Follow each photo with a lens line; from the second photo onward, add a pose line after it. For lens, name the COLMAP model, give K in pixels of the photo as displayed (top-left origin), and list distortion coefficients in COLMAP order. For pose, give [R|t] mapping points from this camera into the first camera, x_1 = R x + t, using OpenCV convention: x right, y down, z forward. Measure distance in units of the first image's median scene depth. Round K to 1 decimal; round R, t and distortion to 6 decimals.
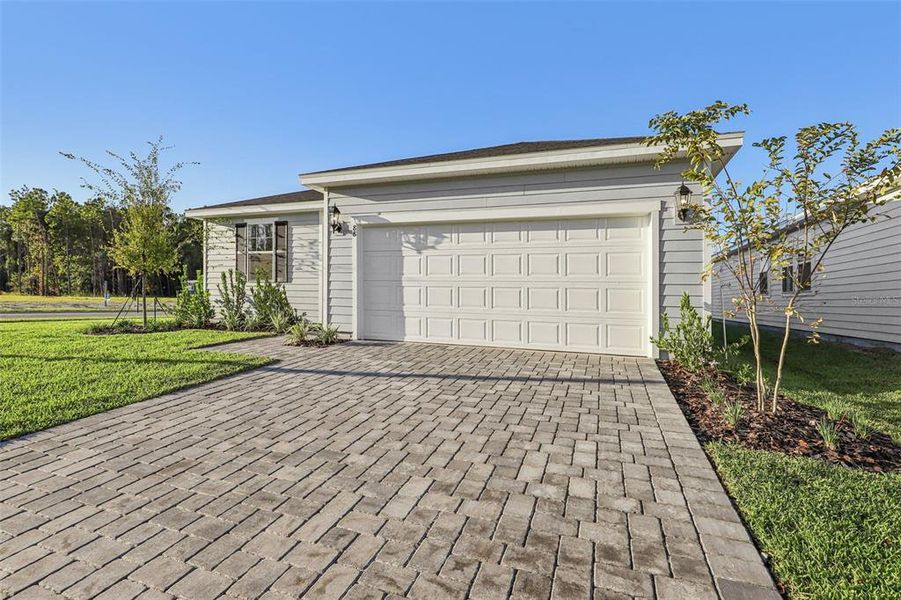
lens RADIAL K [[437.6, 0, 446.5], [0, 437.6, 301.0], [0, 0, 1]] dist [-0.001446, 0.000300]
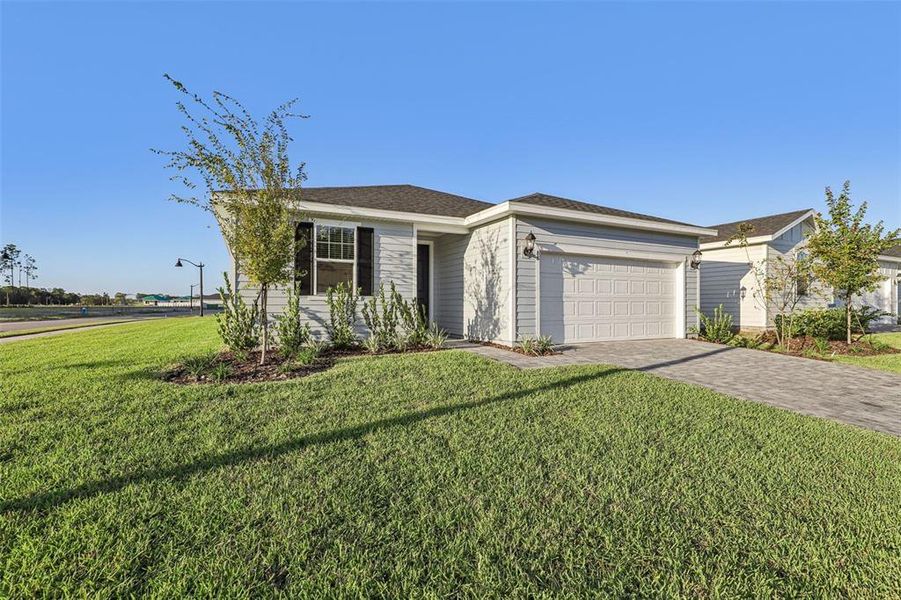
lens RADIAL K [[406.2, 0, 455.7], [0, 406.2, 301.6], [0, 0, 1]] dist [0.004863, -0.003727]
pose [[0.679313, -0.014378, 0.733708, -1.192709], [0.017892, 0.999835, 0.003027, -0.041708], [-0.733631, 0.011071, 0.679458, 0.415558]]
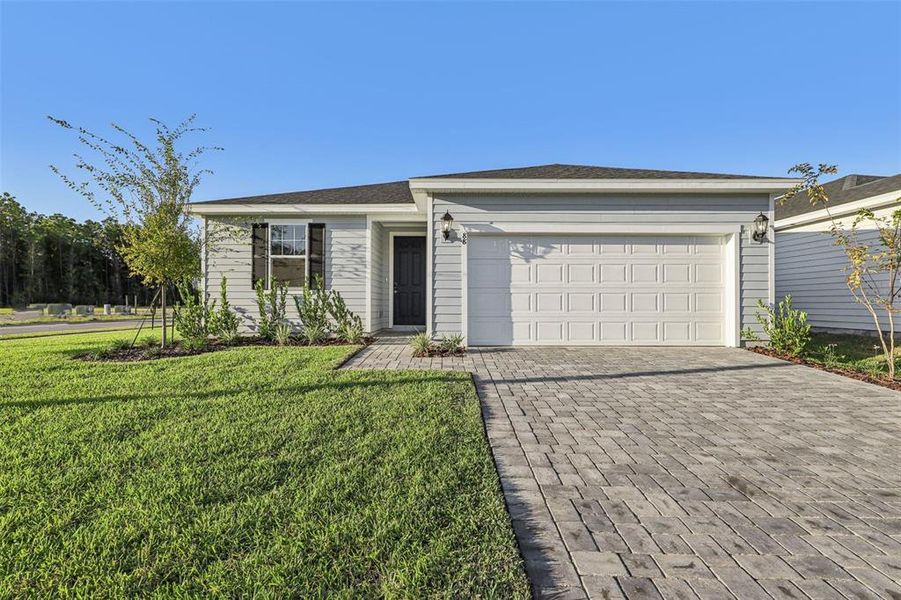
lens RADIAL K [[406.2, 0, 450.2], [0, 406.2, 299.6], [0, 0, 1]] dist [0.004863, -0.003727]
pose [[0.935521, -0.018332, 0.352794, -0.578578], [0.021502, 0.999756, -0.005068, -0.016246], [-0.352615, 0.012328, 0.935687, 0.140363]]
